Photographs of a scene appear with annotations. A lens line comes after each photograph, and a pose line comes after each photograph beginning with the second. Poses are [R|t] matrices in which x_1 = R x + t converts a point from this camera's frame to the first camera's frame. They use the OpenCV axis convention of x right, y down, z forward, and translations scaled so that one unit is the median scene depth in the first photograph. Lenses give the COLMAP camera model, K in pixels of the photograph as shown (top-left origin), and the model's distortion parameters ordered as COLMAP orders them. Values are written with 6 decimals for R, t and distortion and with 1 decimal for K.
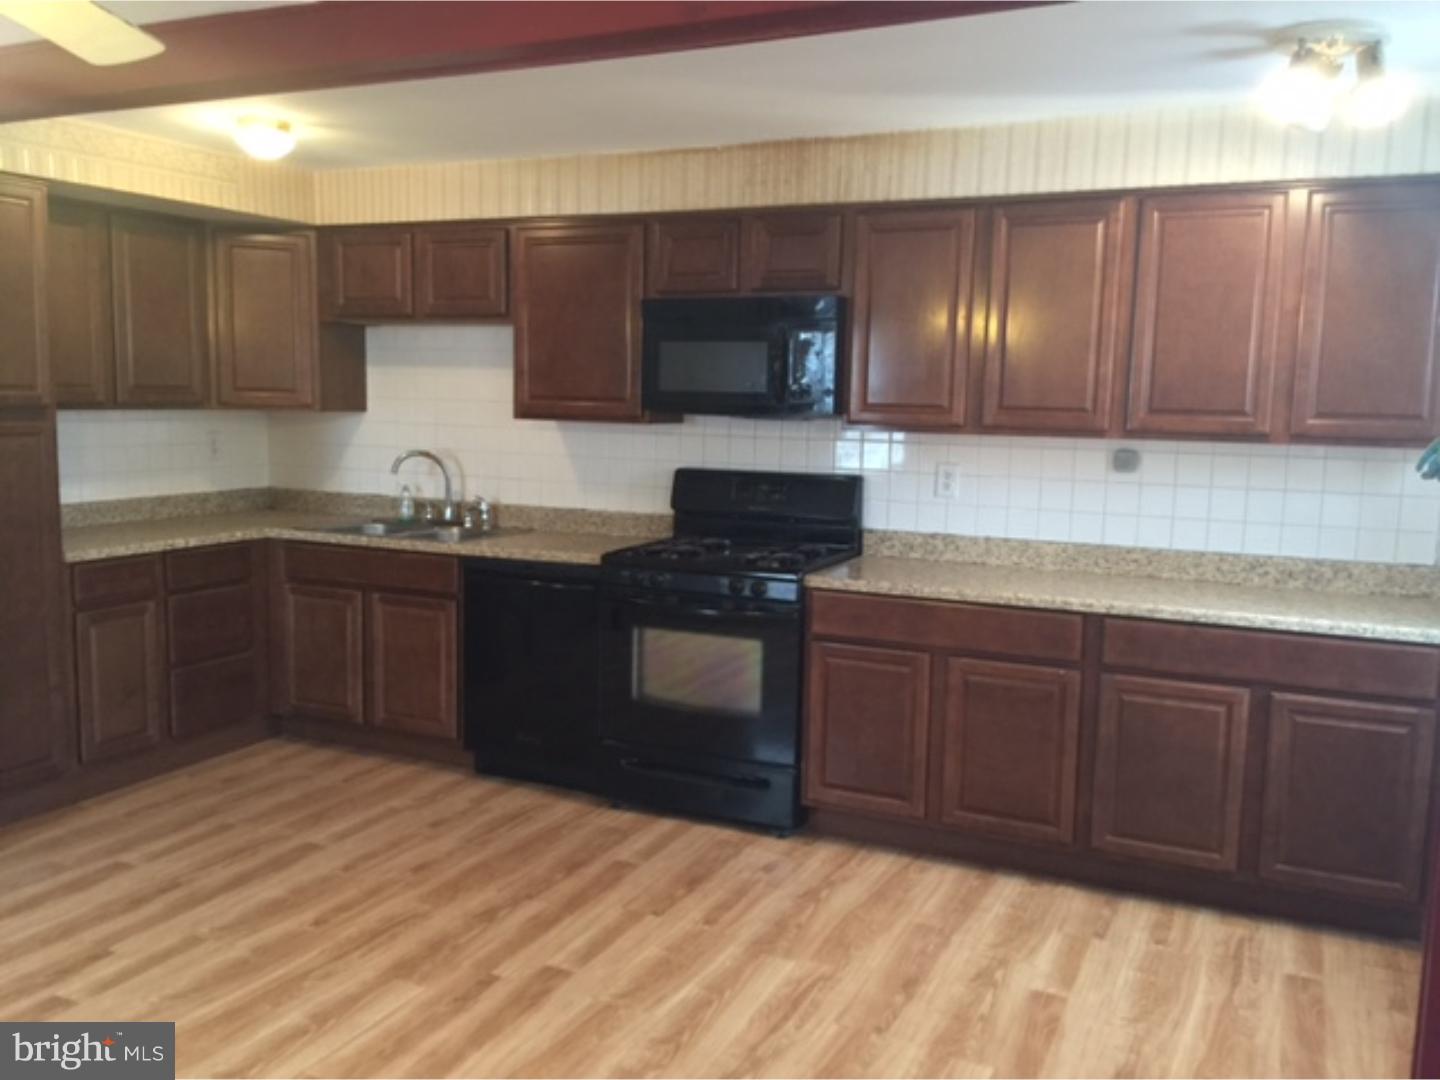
lens RADIAL K [[1222.5, 0, 700.1], [0, 1222.5, 559.9], [0, 0, 1]] dist [0.083432, -0.137087]
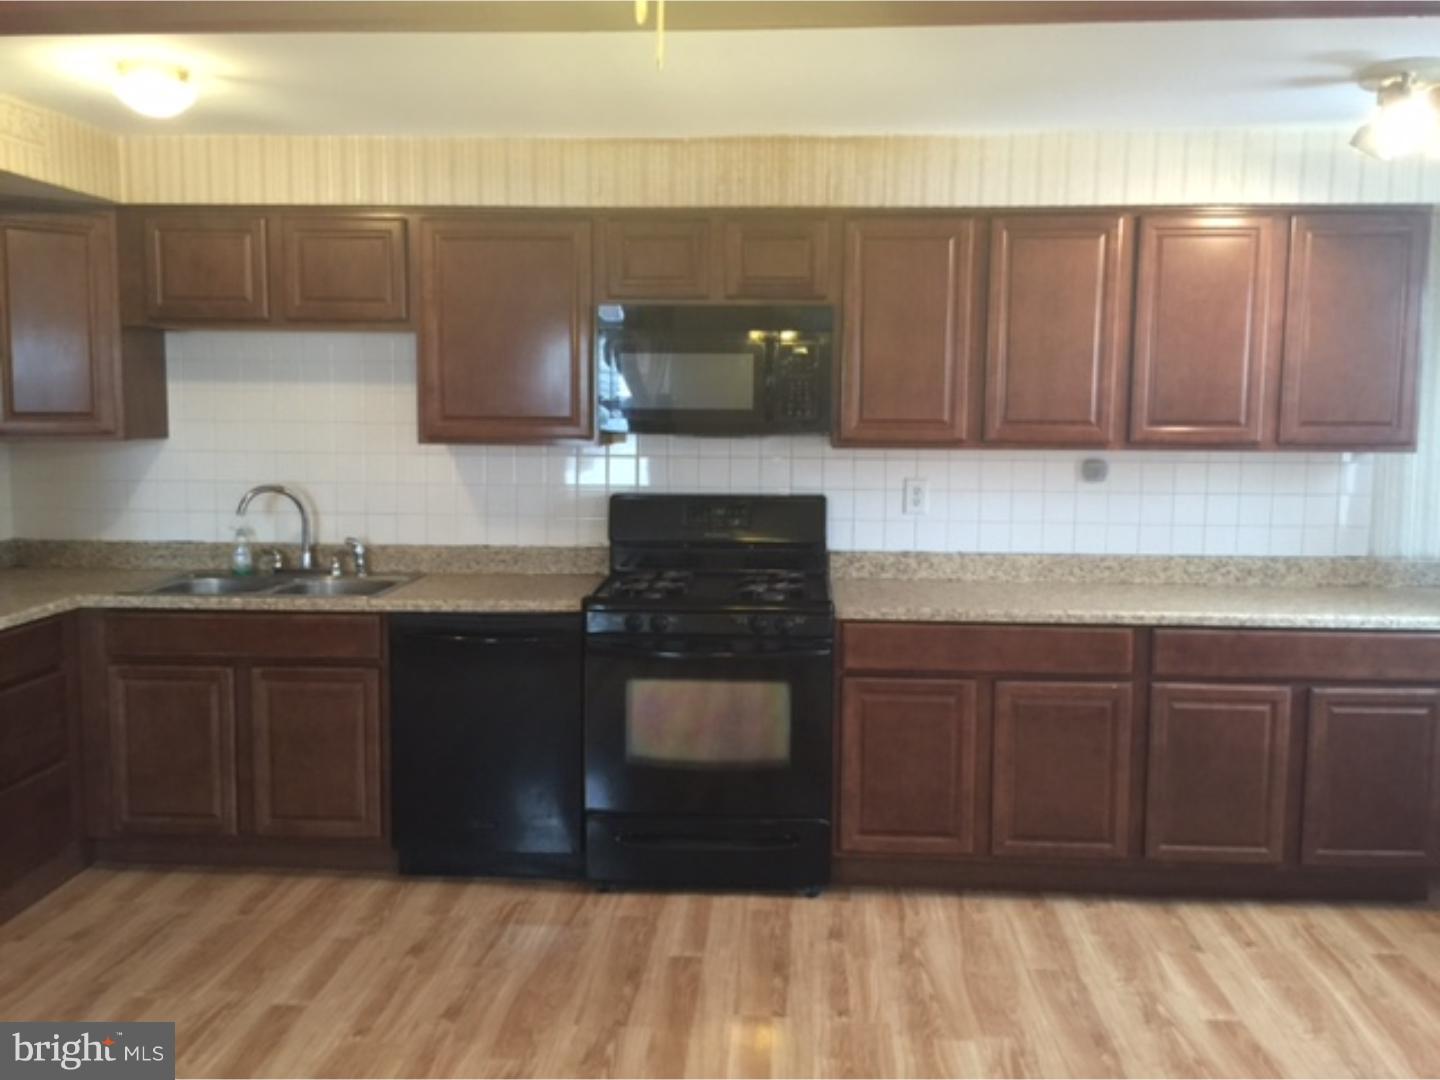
lens RADIAL K [[1223.7, 0, 717.3], [0, 1223.7, 532.8], [0, 0, 1]] dist [0.089712, -0.154898]
pose [[0.925726, -0.053757, 0.374354, -0.330205], [0.063232, 0.997913, -0.013064, -0.035649], [-0.372870, 0.035764, 0.927194, 0.172169]]
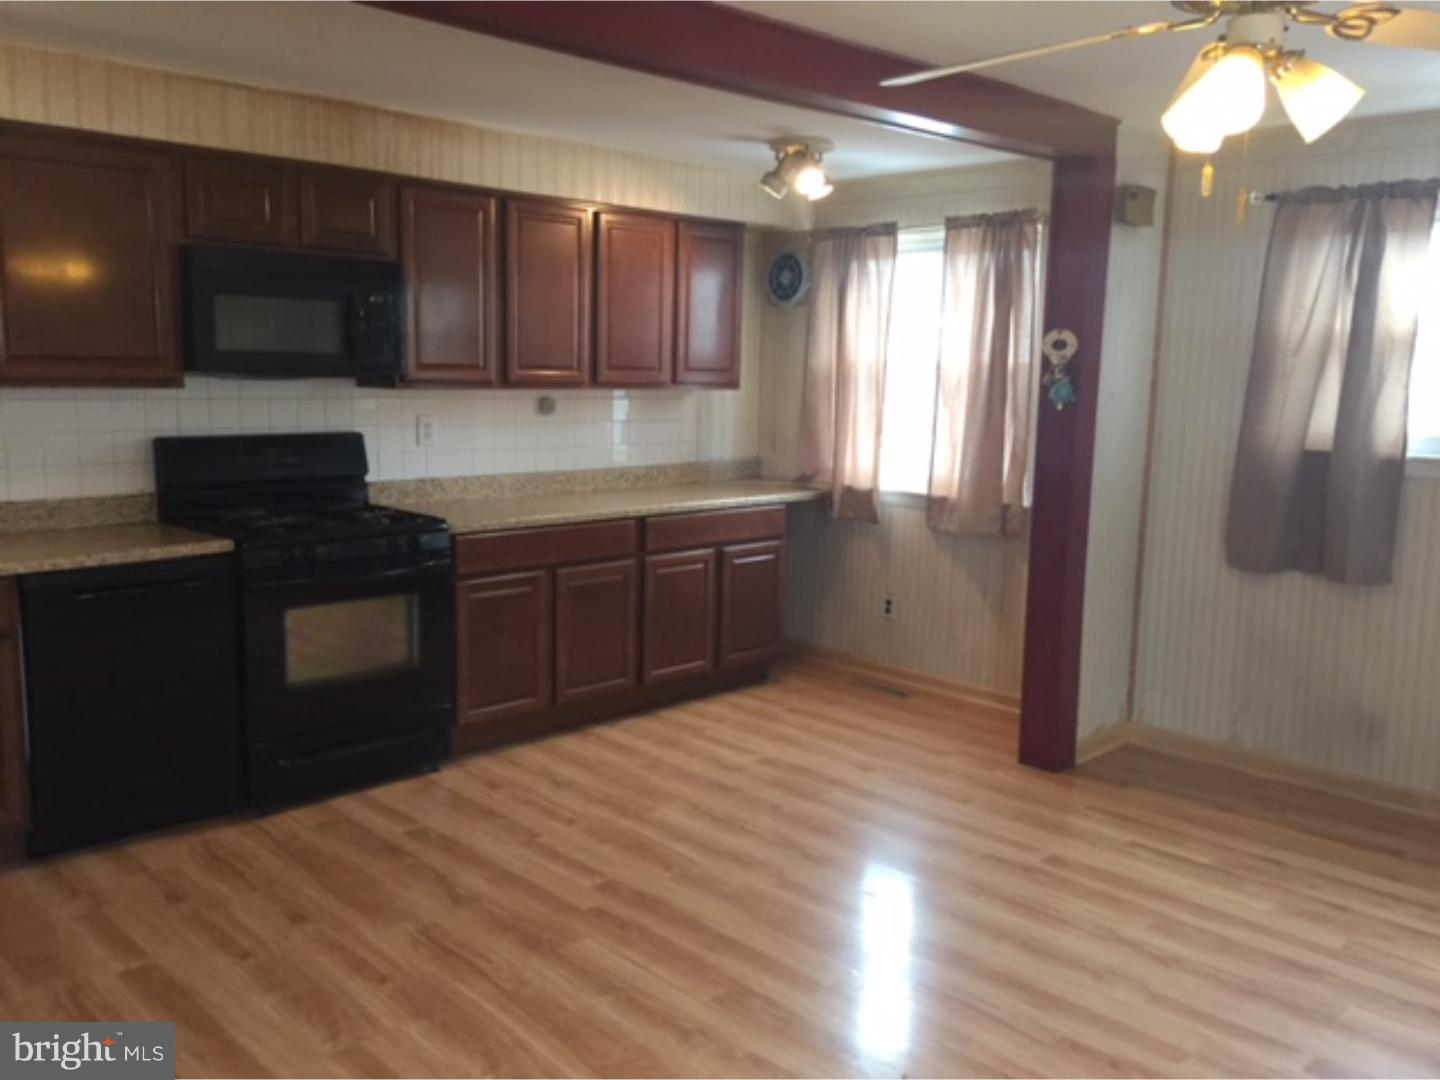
lens RADIAL K [[1222.5, 0, 700.1], [0, 1222.5, 559.9], [0, 0, 1]] dist [0.083432, -0.137087]
pose [[0.348927, -0.161601, 0.923111, -0.827047], [0.114876, 0.984967, 0.129007, -0.069036], [-0.930082, 0.061029, 0.362246, 0.389428]]
